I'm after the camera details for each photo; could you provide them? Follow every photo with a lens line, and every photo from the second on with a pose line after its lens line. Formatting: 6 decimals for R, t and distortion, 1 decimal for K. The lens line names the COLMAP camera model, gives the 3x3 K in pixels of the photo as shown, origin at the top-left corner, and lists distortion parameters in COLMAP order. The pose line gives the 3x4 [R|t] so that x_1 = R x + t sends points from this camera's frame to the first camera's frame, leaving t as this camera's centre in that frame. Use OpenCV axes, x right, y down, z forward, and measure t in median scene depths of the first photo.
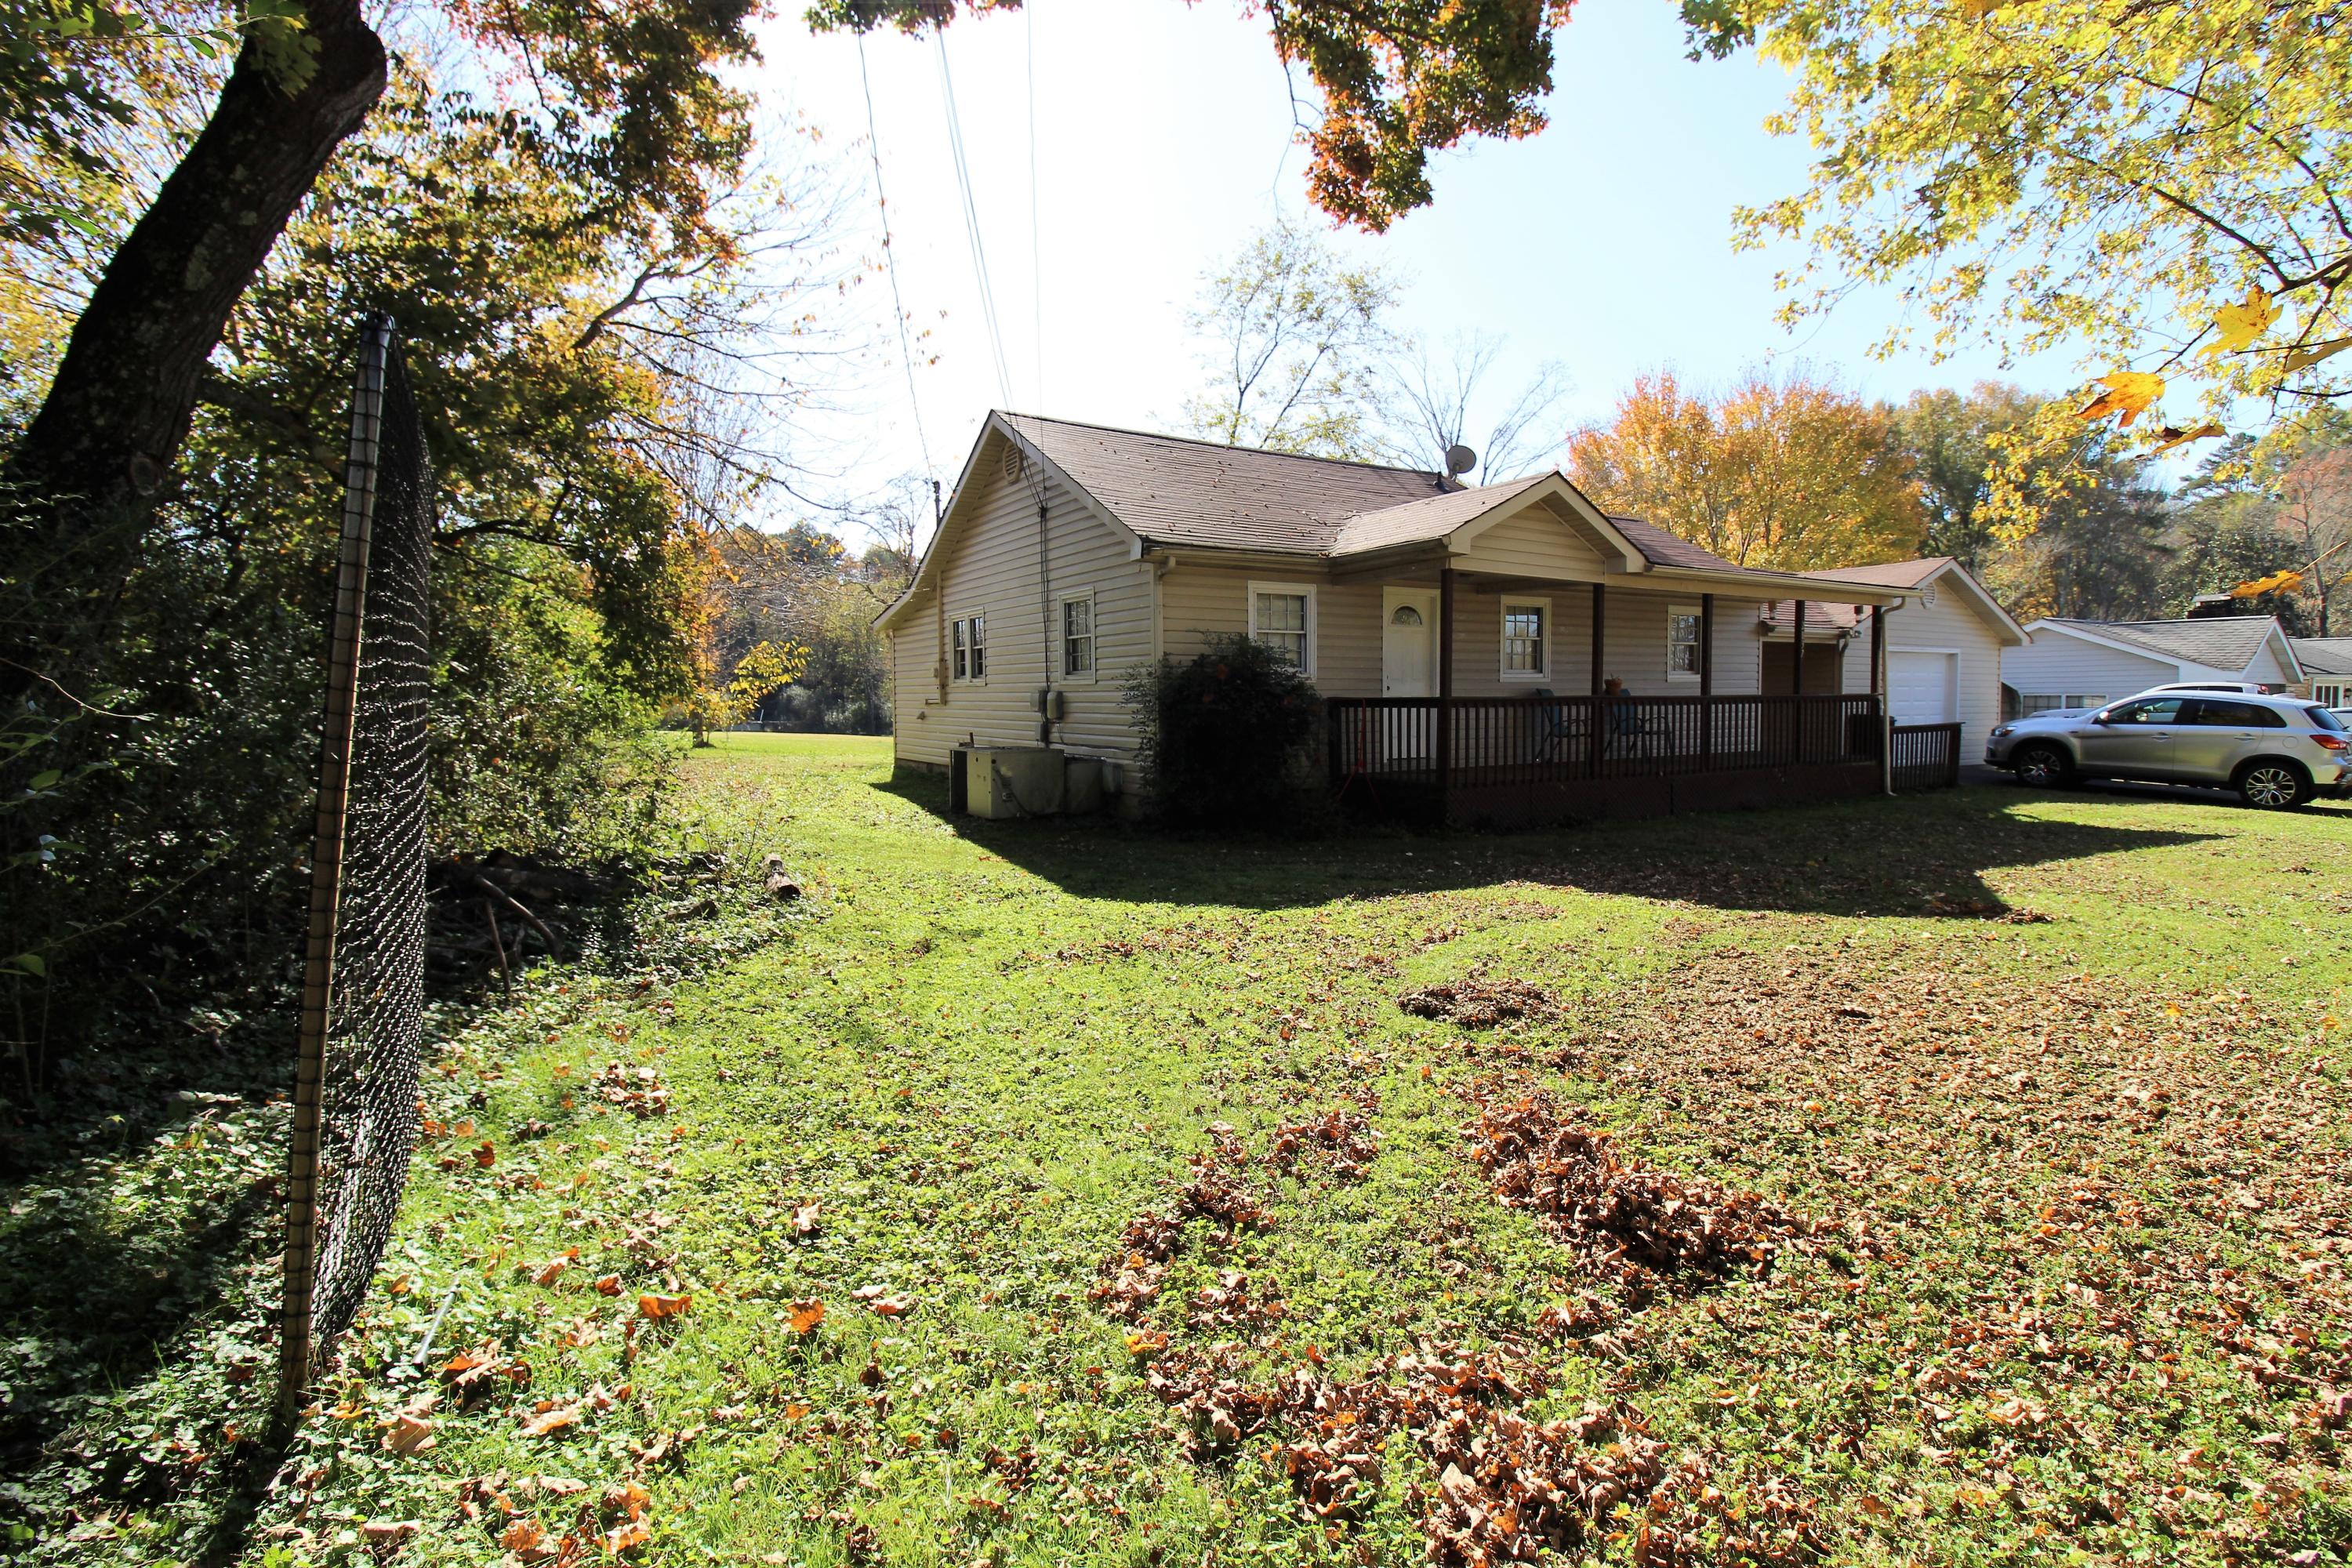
lens RADIAL K [[1085.4, 0, 1186.9], [0, 1085.4, 762.9], [0, 0, 1]] dist [-0.001110, -0.015593]
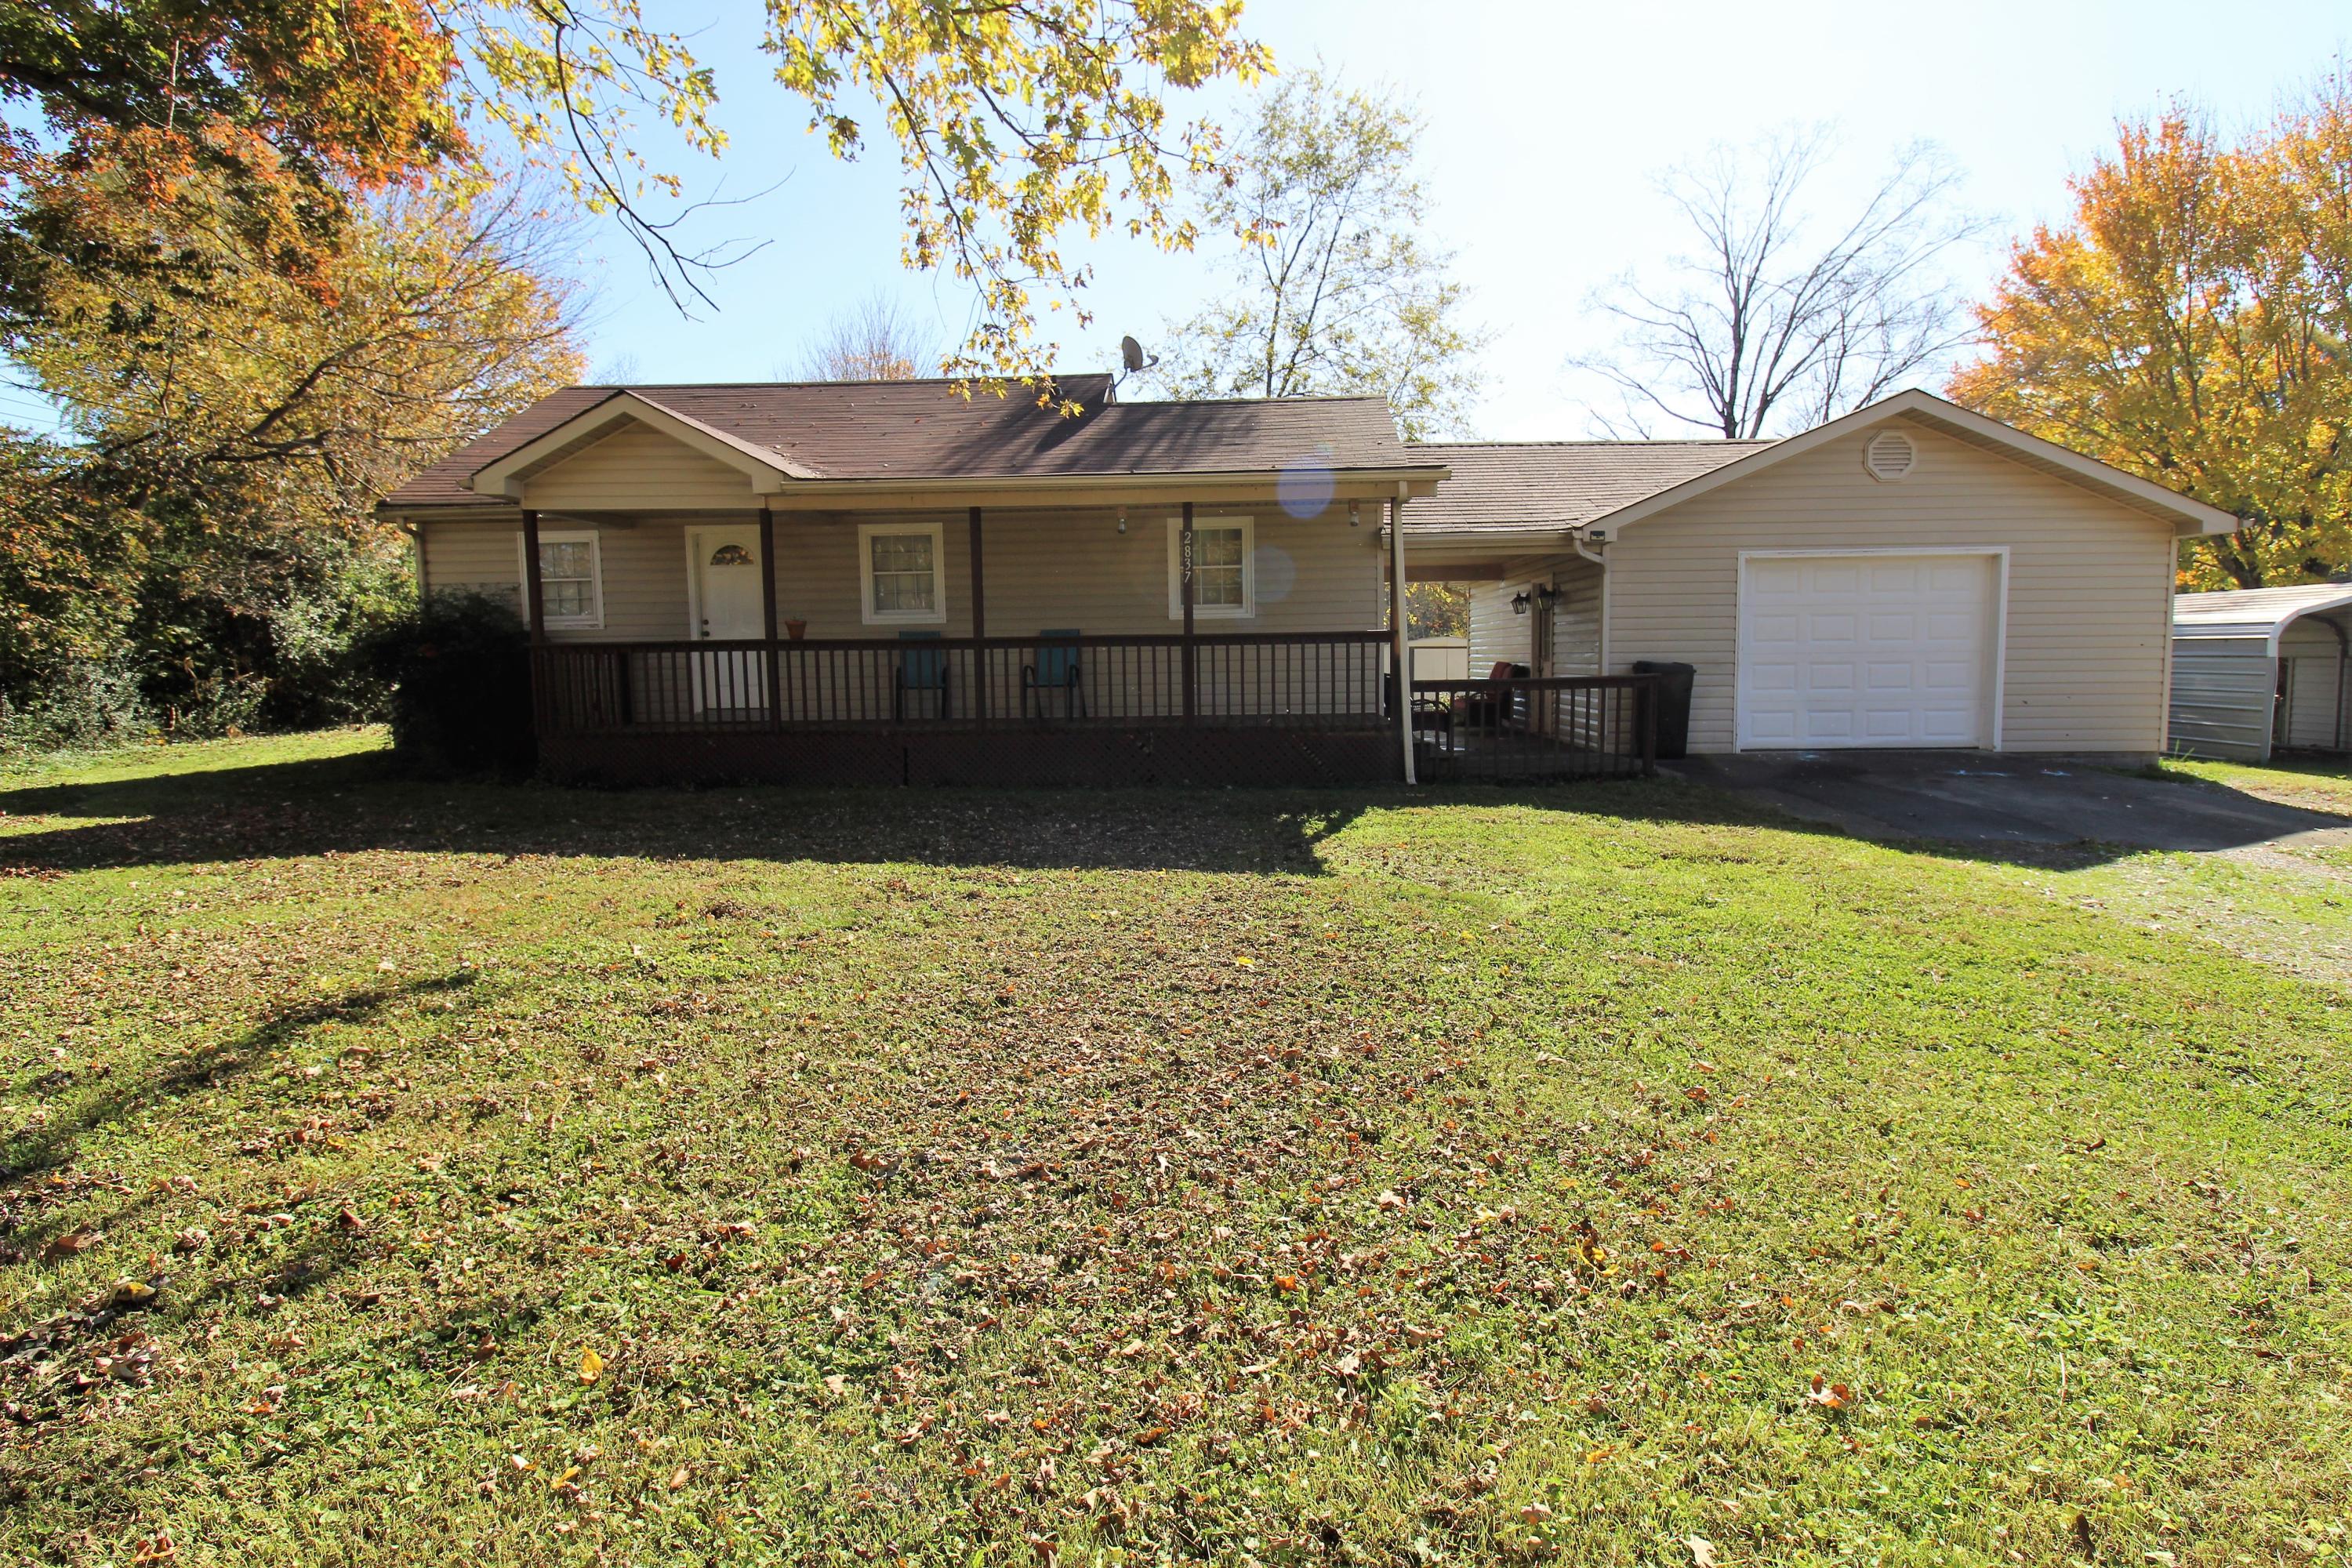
lens RADIAL K [[1151.8, 0, 1183.1], [0, 1151.8, 761.5], [0, 0, 1]] dist [0.001065, -0.016082]
pose [[0.823419, 0.057567, -0.564506, 1.091284], [-0.025125, 0.997564, 0.065081, -0.029474], [0.566877, -0.039406, 0.822859, 0.371072]]
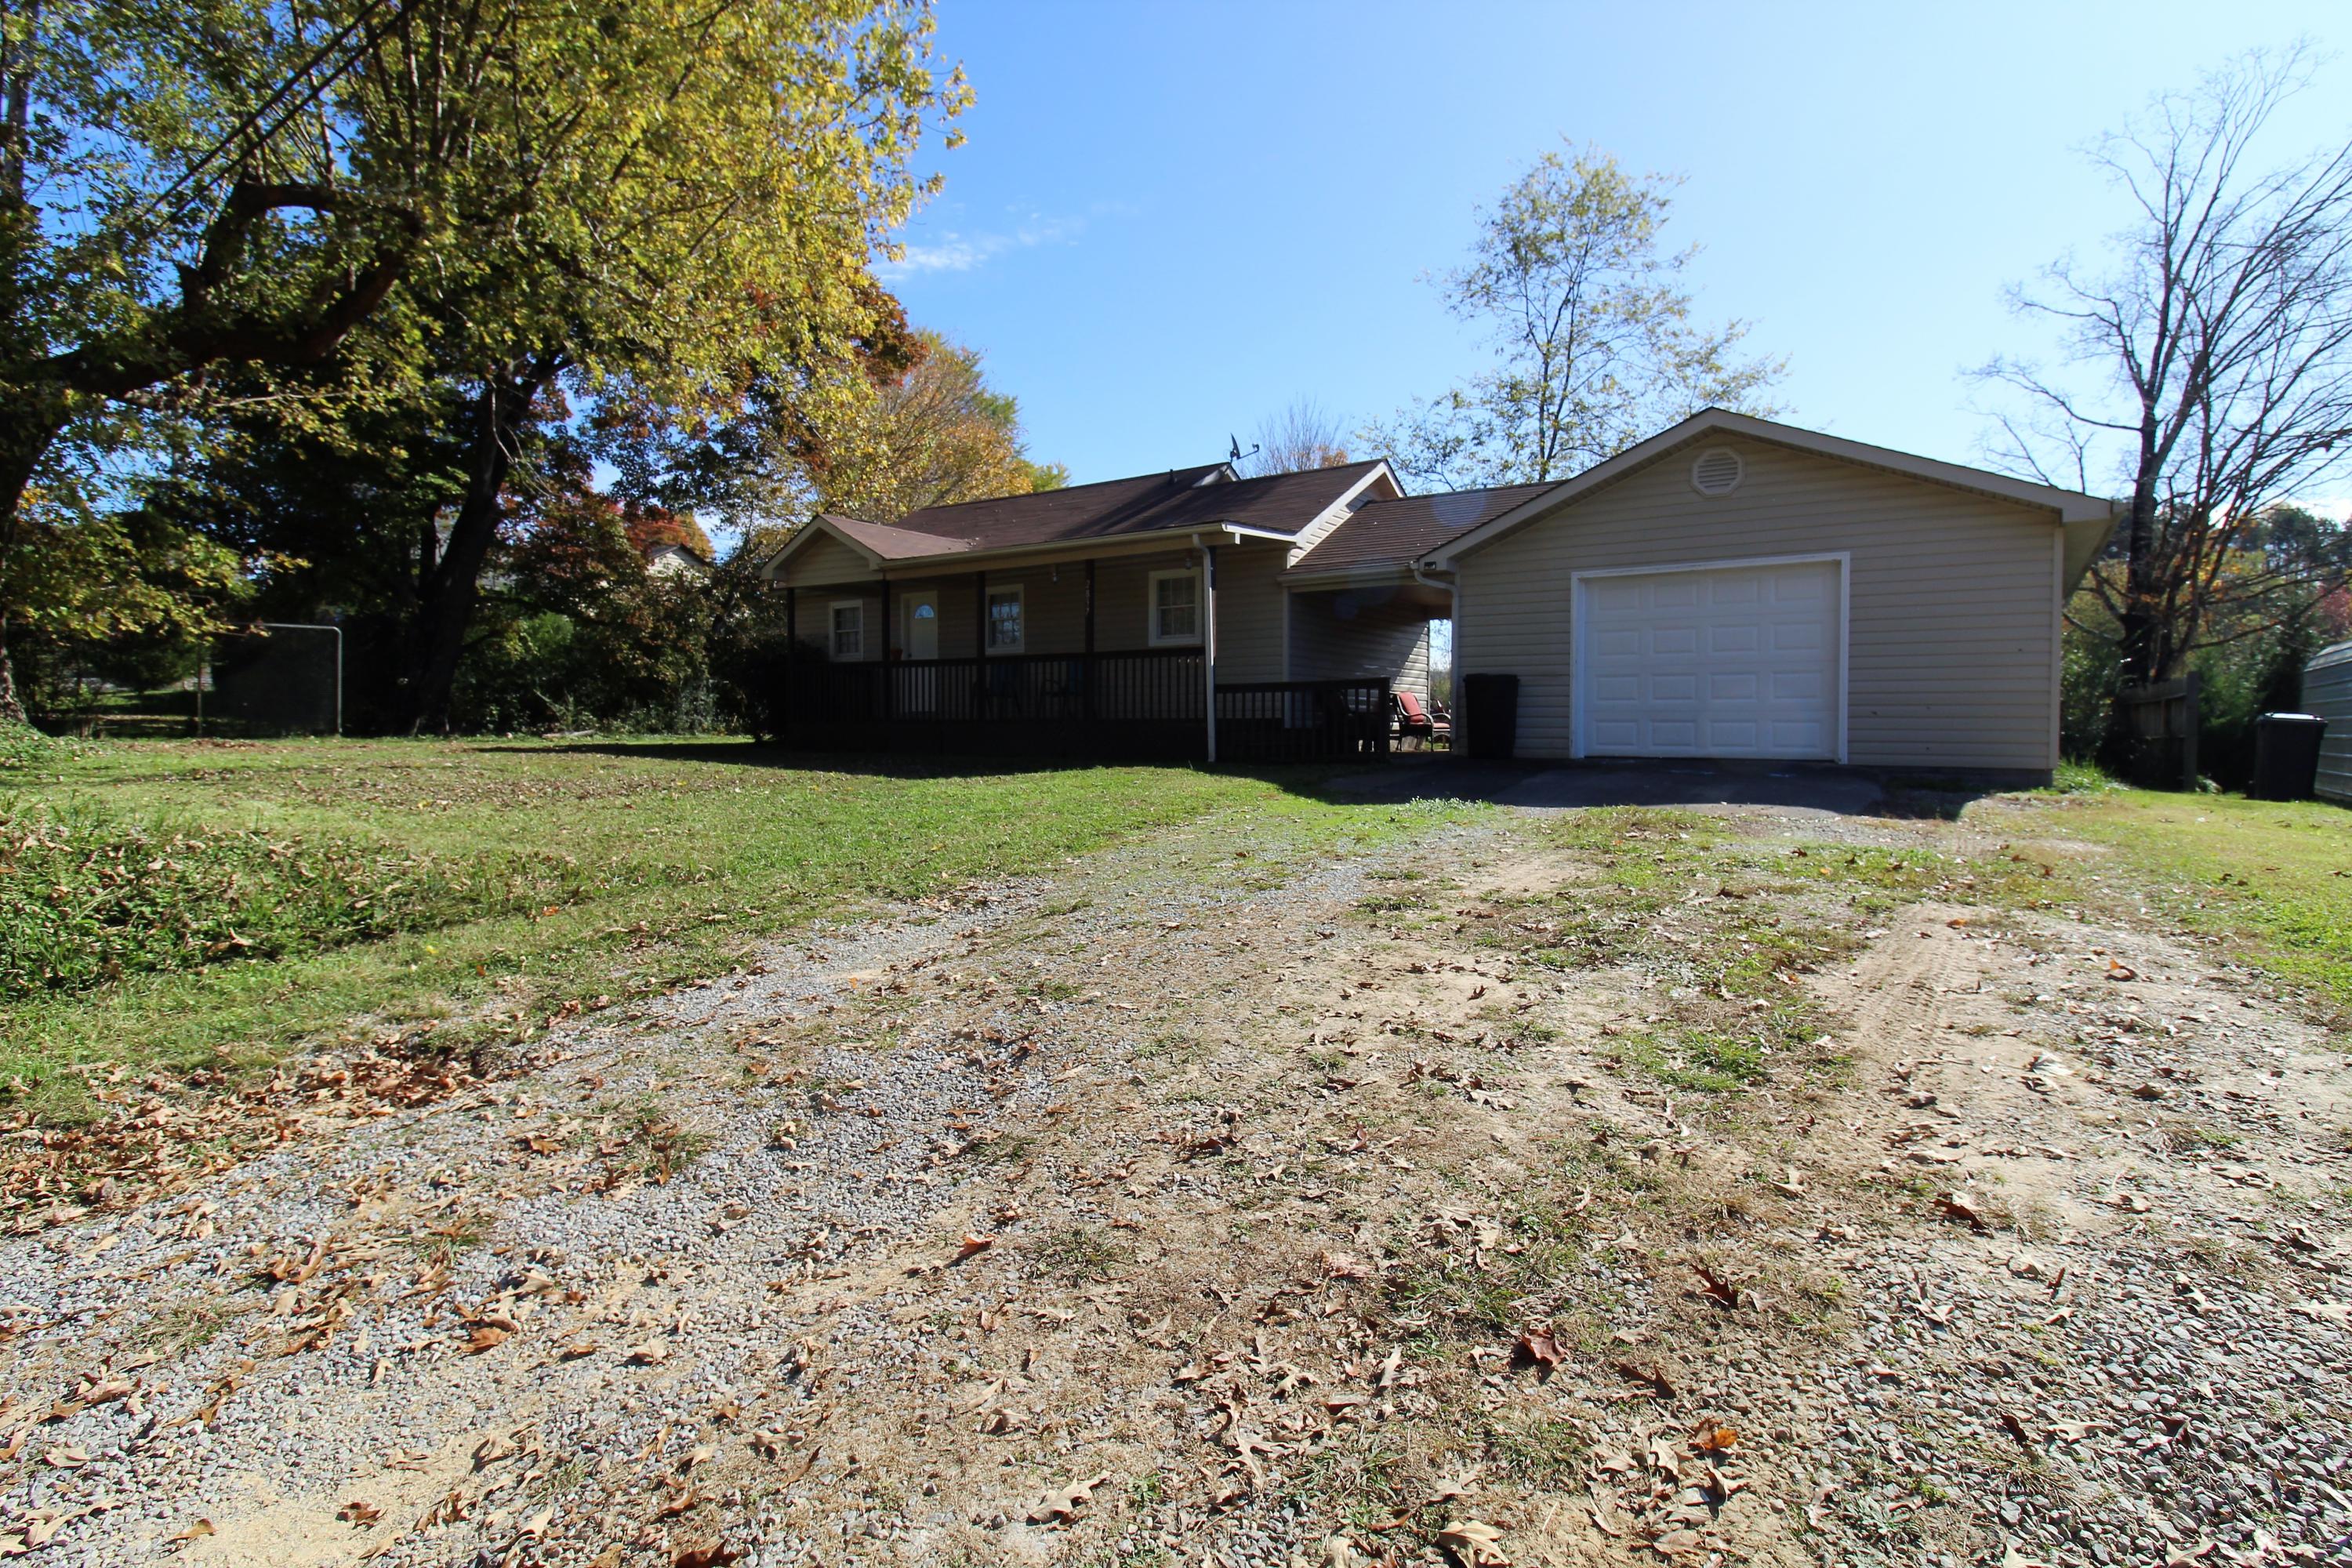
lens RADIAL K [[1151.8, 0, 1183.1], [0, 1151.8, 761.5], [0, 0, 1]] dist [0.001065, -0.016082]
pose [[0.400018, 0.046182, -0.915343, 1.754081], [-0.048906, 0.998382, 0.028999, 0.005297], [0.915201, 0.033165, 0.401630, 0.694506]]
